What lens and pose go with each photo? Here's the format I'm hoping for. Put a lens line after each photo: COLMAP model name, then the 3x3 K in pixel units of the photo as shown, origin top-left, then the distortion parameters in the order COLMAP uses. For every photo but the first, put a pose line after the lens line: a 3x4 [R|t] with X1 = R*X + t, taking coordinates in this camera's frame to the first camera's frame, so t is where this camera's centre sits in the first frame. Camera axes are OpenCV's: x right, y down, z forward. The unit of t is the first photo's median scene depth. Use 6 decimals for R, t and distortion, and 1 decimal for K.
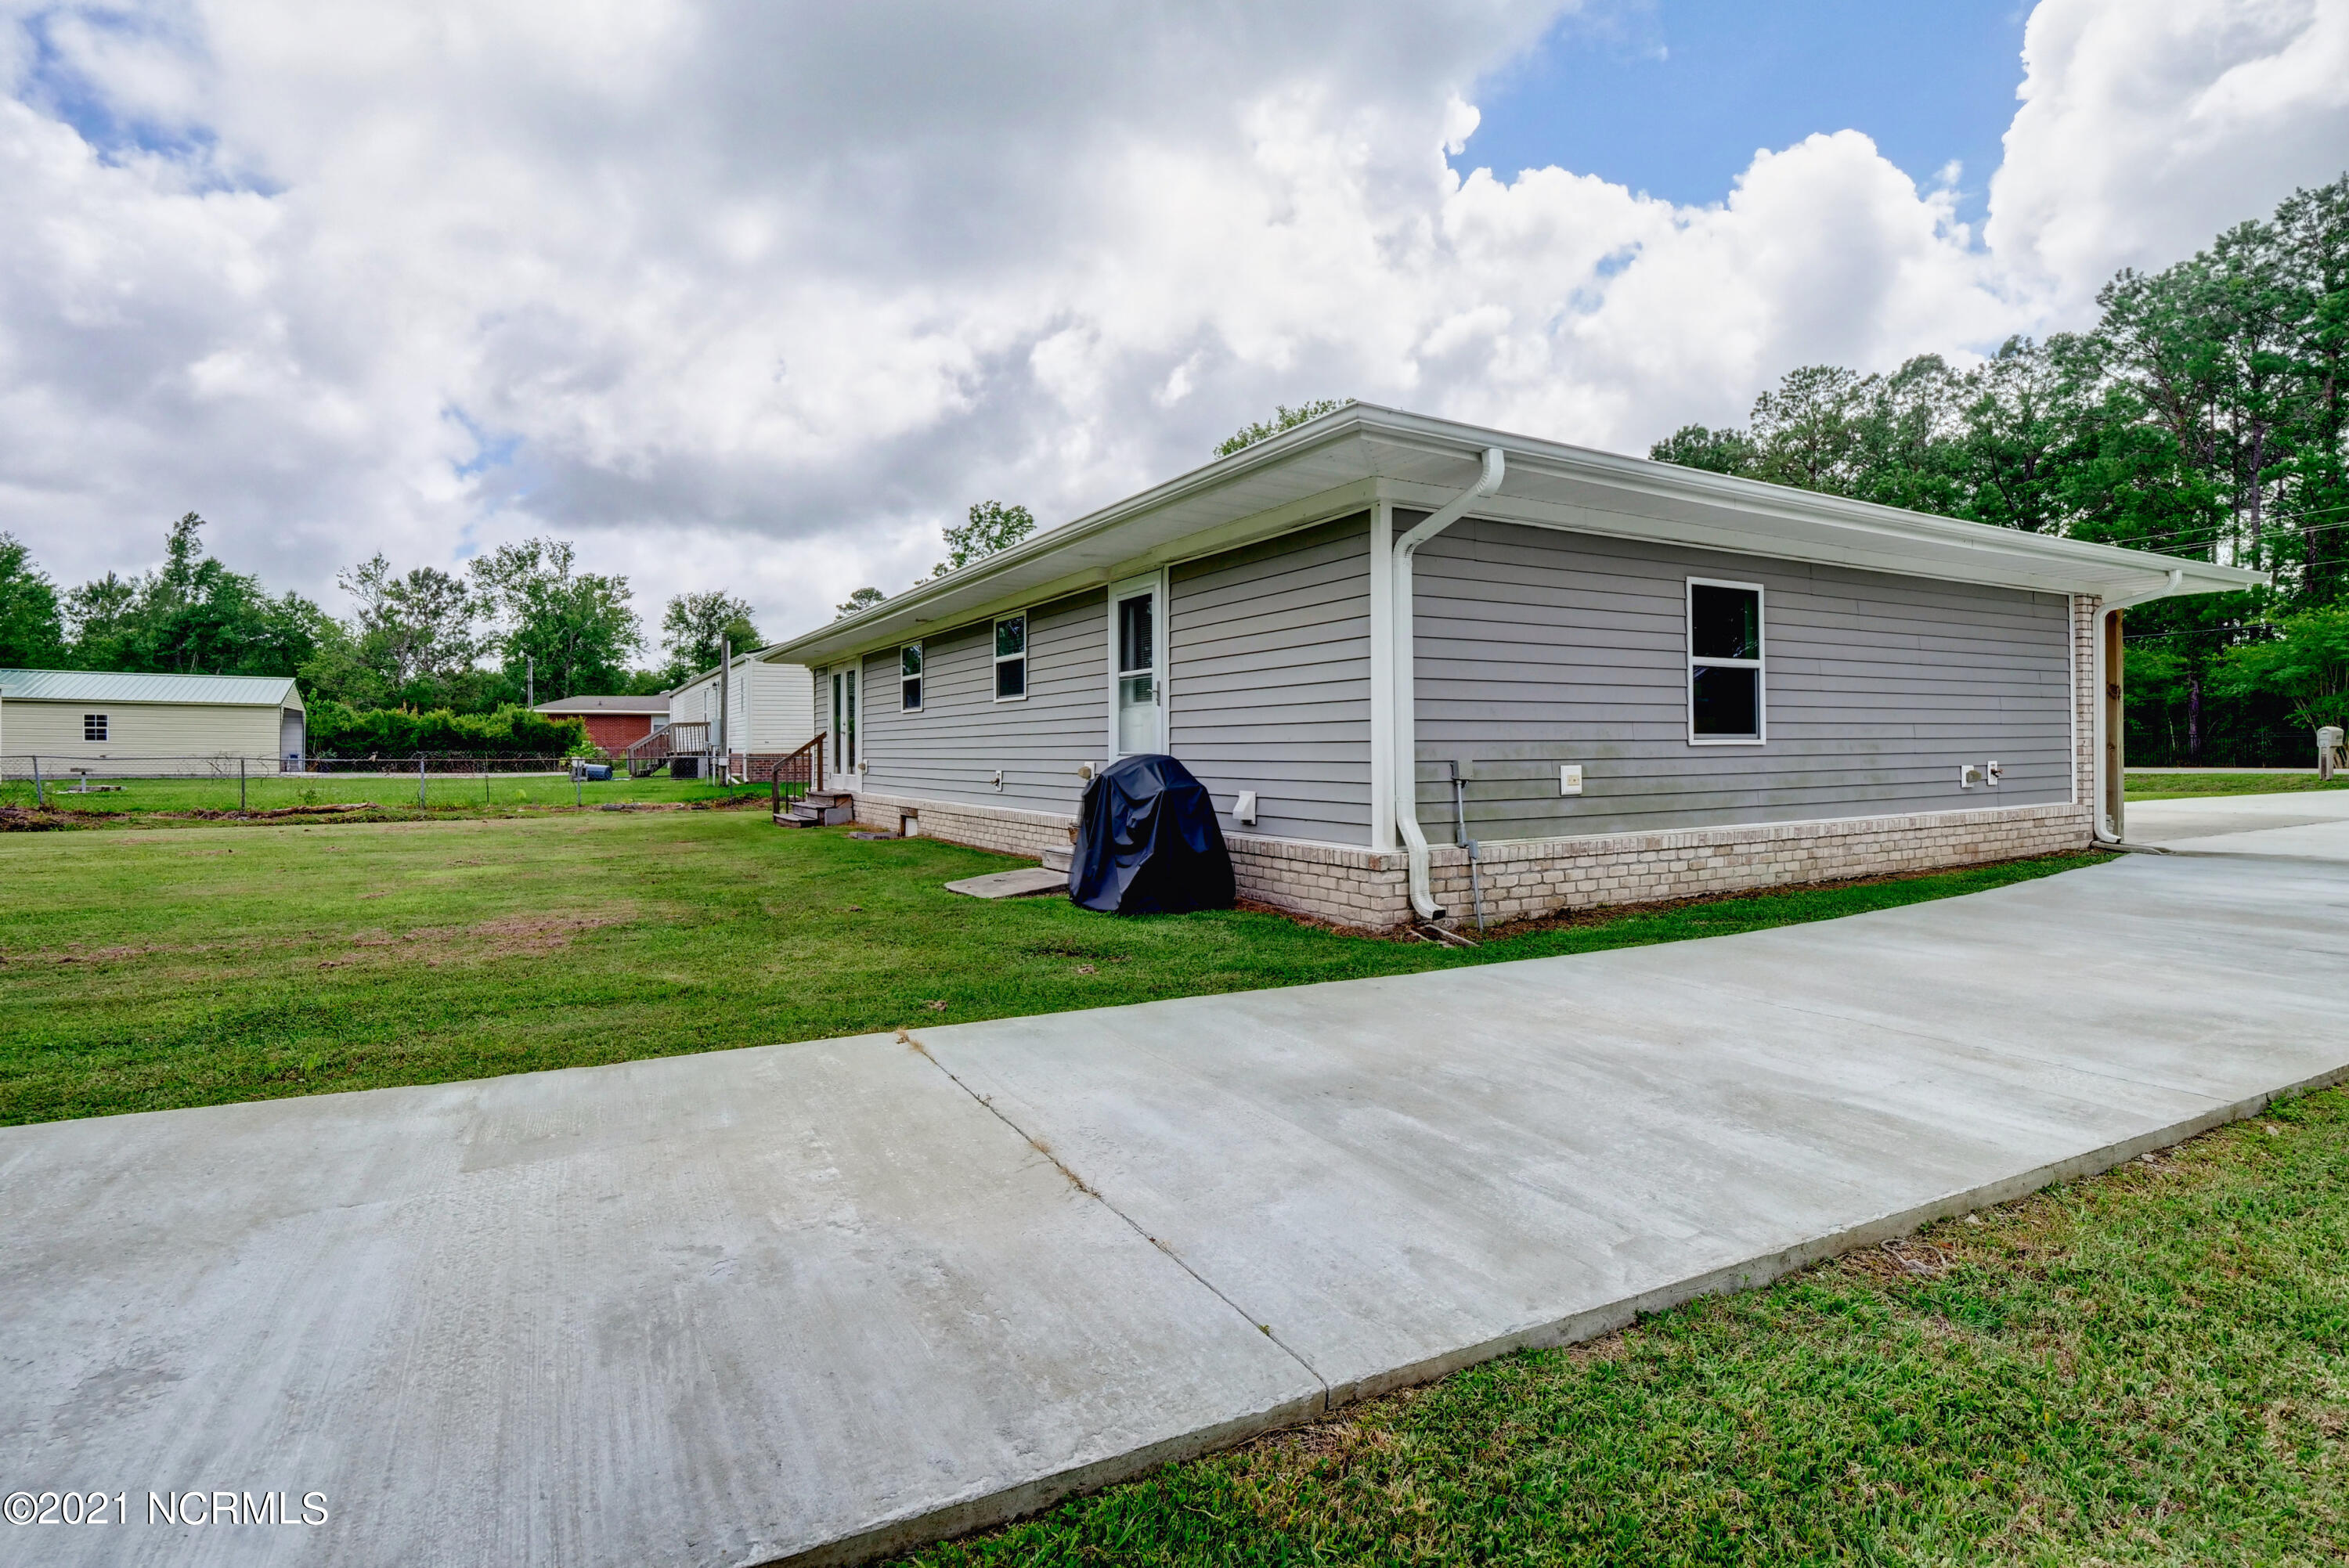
lens RADIAL K [[1132.6, 0, 1189.1], [0, 1132.6, 759.0], [0, 0, 1]] dist [-0.002425, -0.000469]
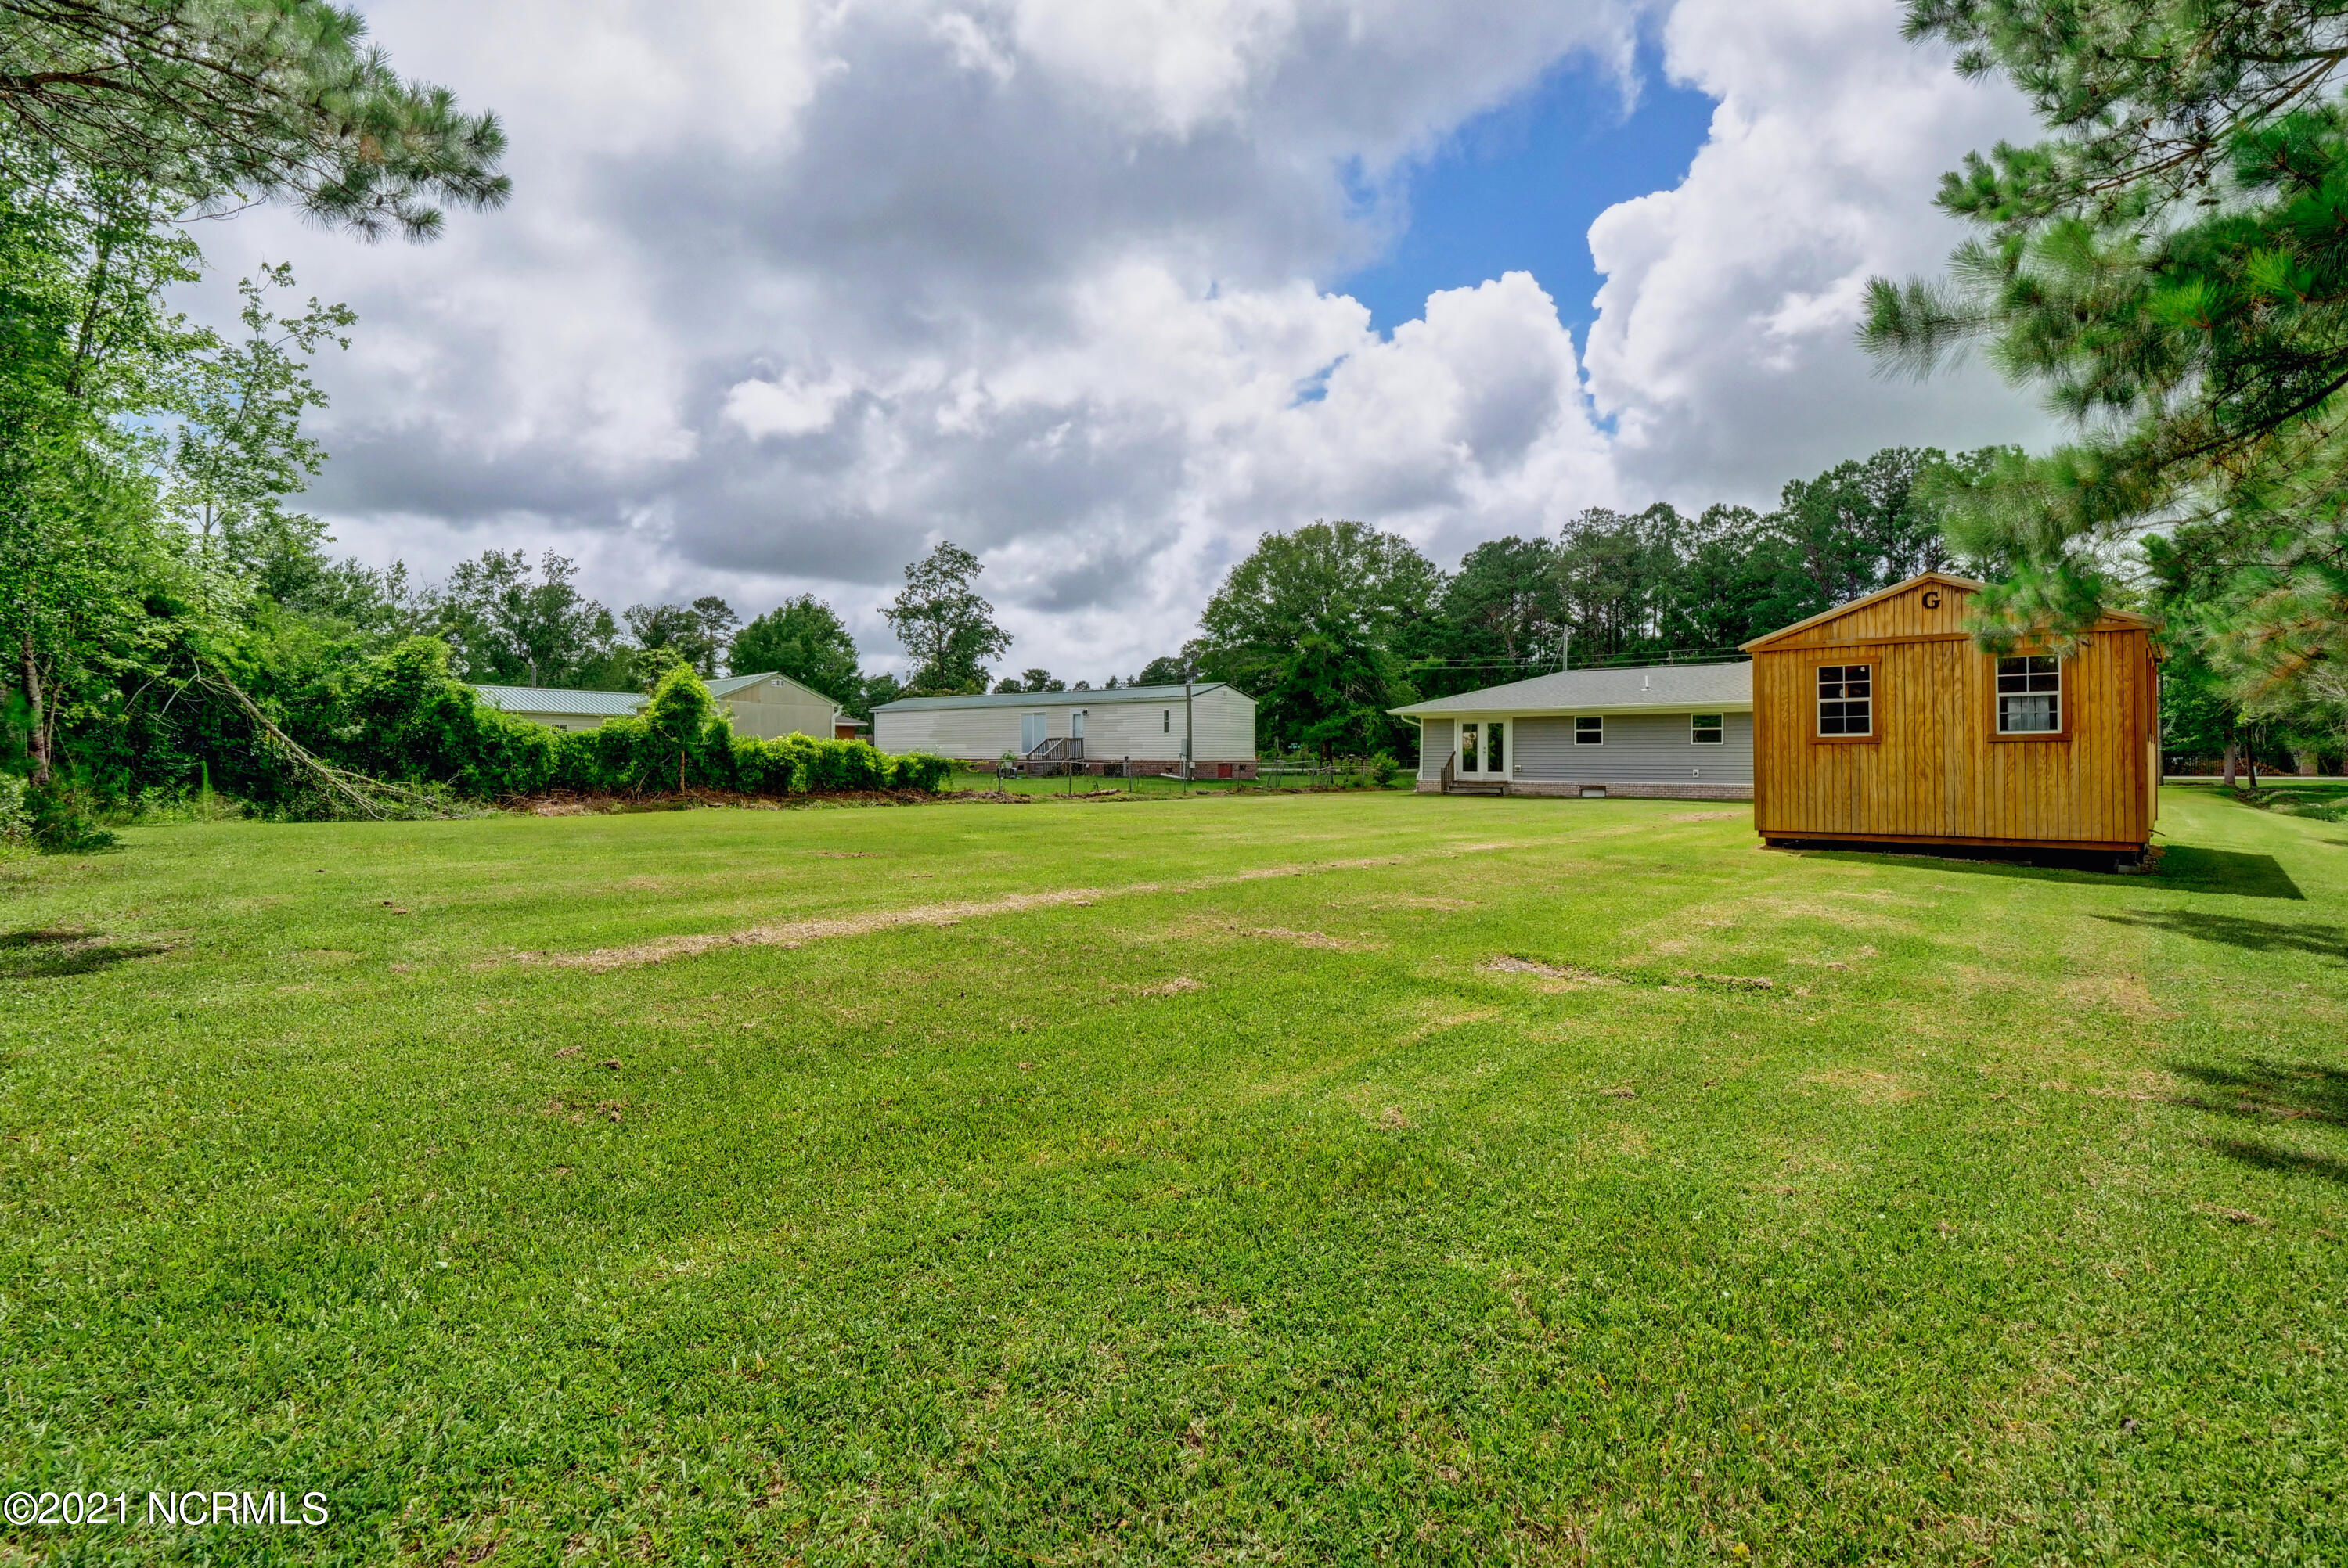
lens RADIAL K [[1132.1, 0, 1188.6], [0, 1132.1, 759.0], [0, 0, 1]] dist [-0.002425, -0.000469]
pose [[0.948550, 0.010467, 0.316453, -0.904379], [-0.006510, 0.999887, -0.013559, 0.012318], [-0.316559, 0.010801, 0.948511, -0.494251]]
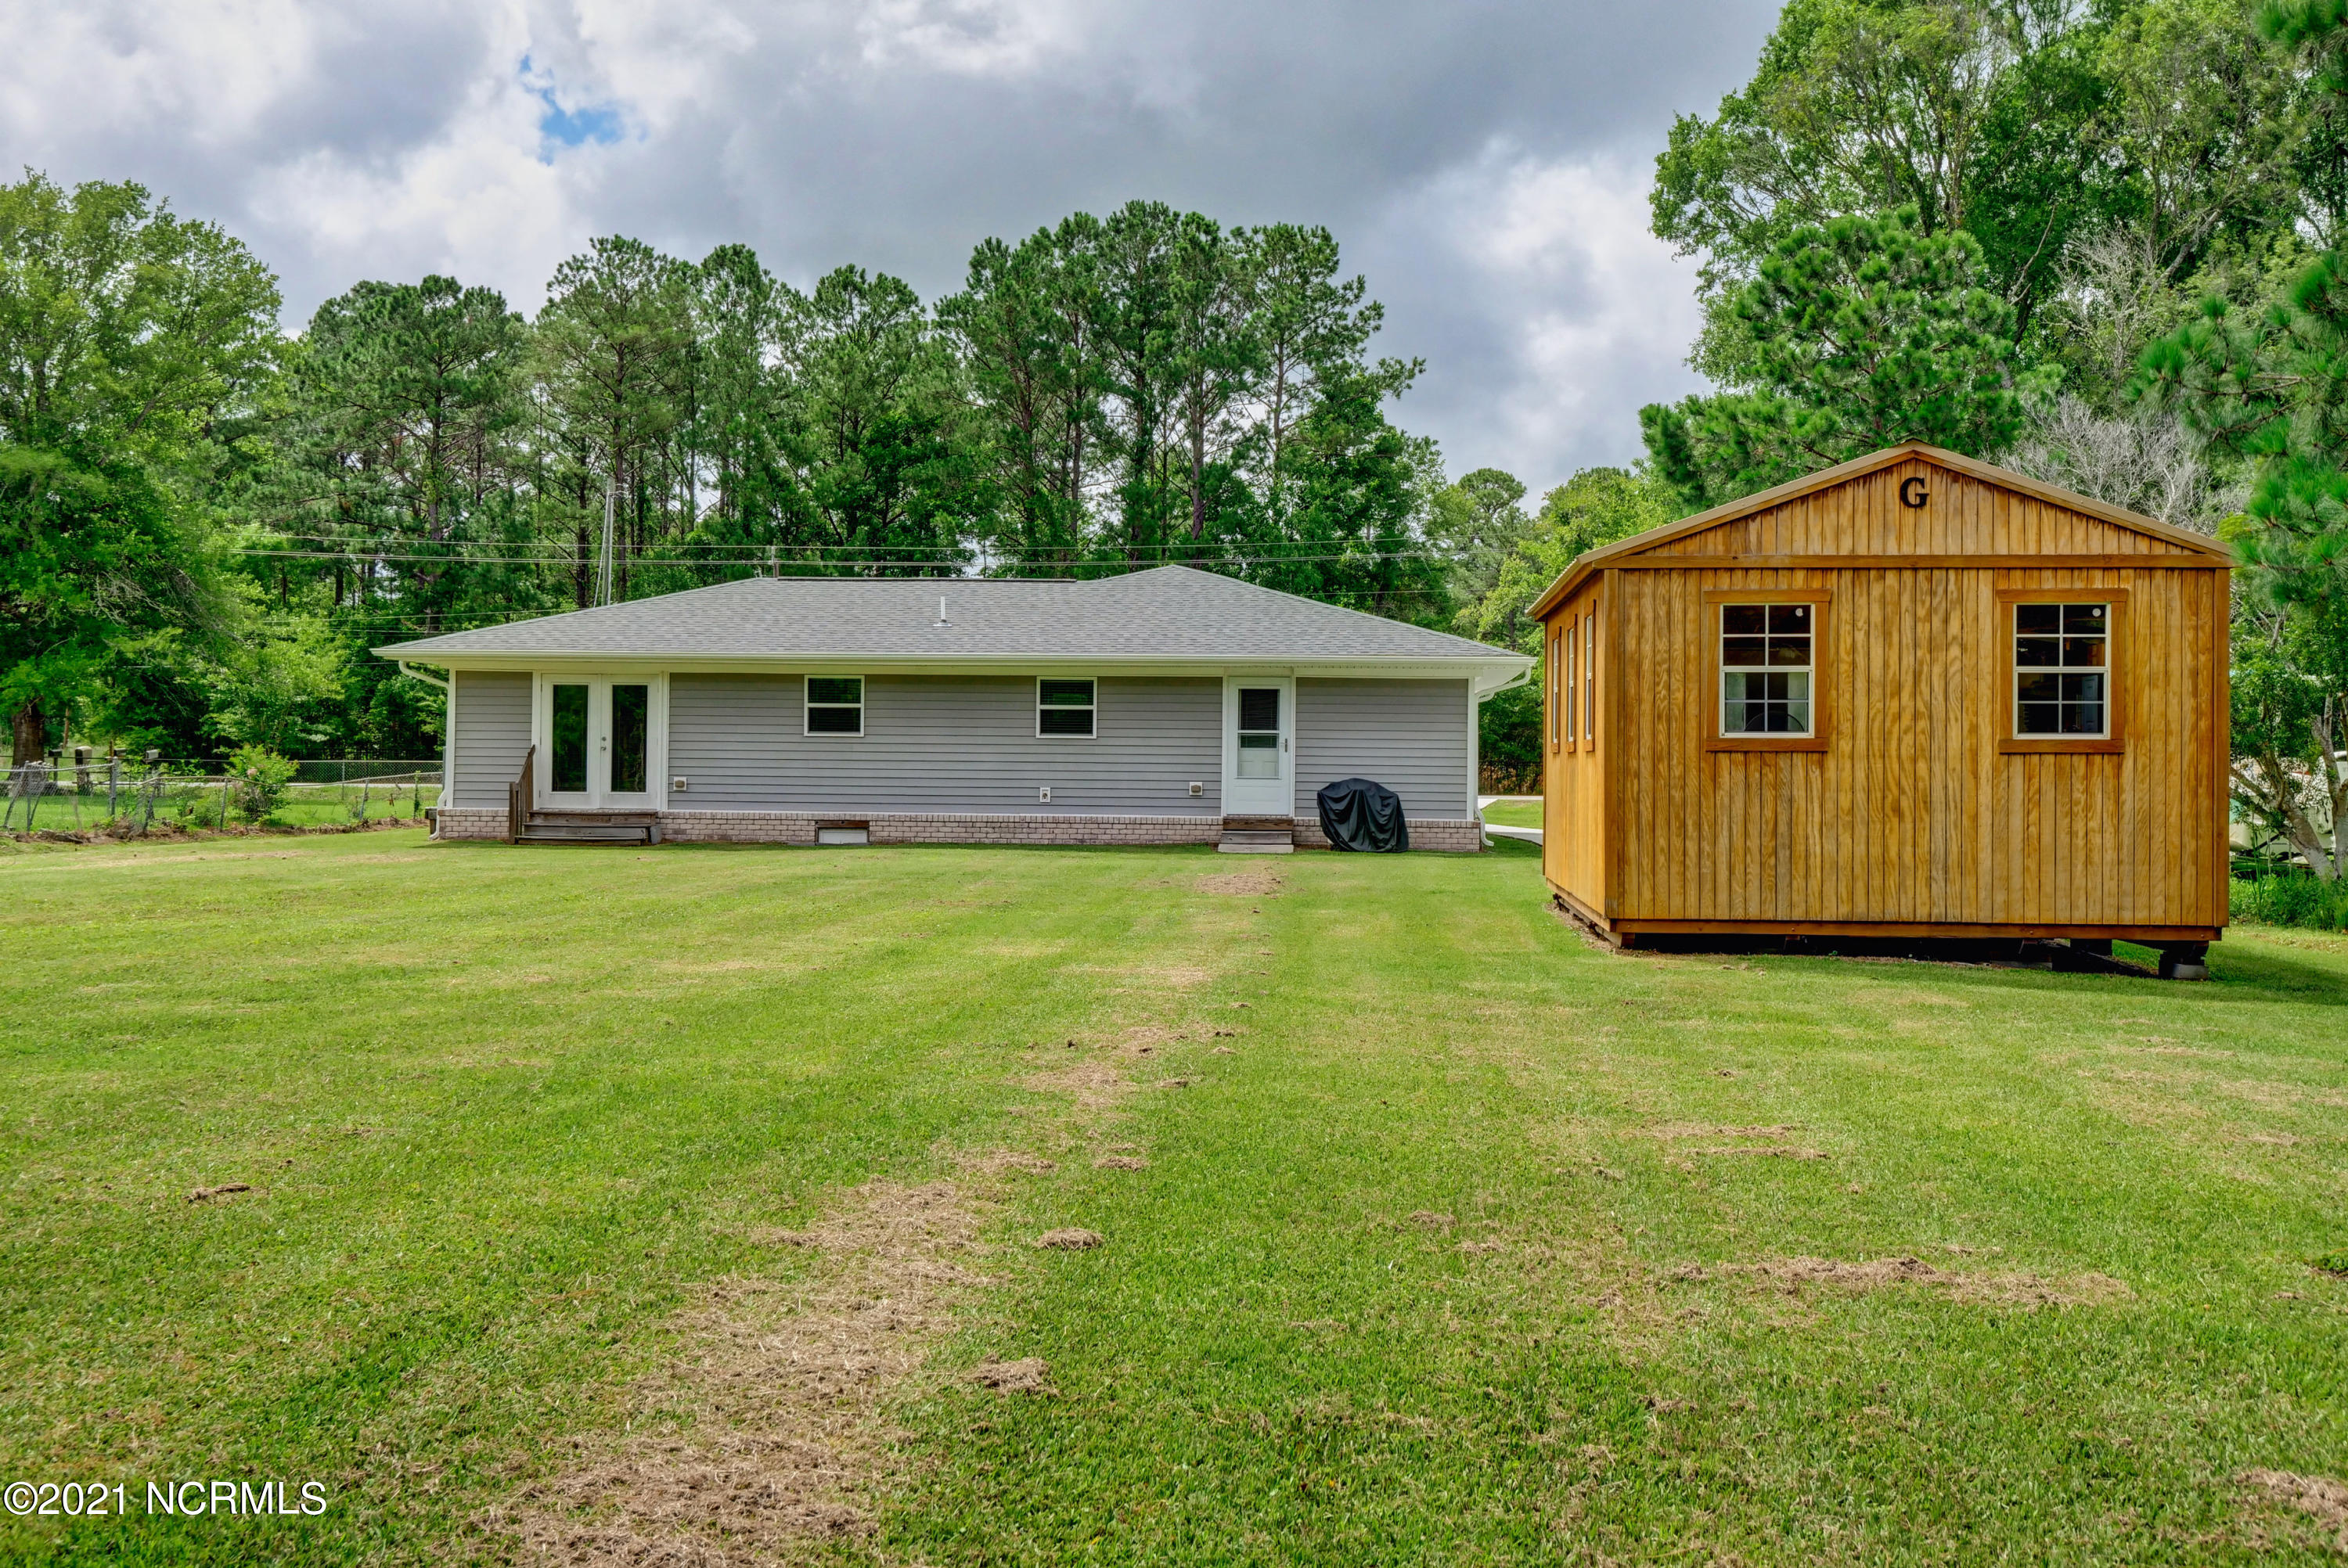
lens RADIAL K [[2368.5, 0, 1174.0], [0, 2368.5, 784.0], [0, 0, 1]] dist [0.063465, -0.037045]
pose [[0.582485, 0.009243, 0.812789, -0.999182], [-0.007236, 0.999955, -0.006185, 0.009039], [-0.812809, -0.002279, 0.582526, -0.332595]]
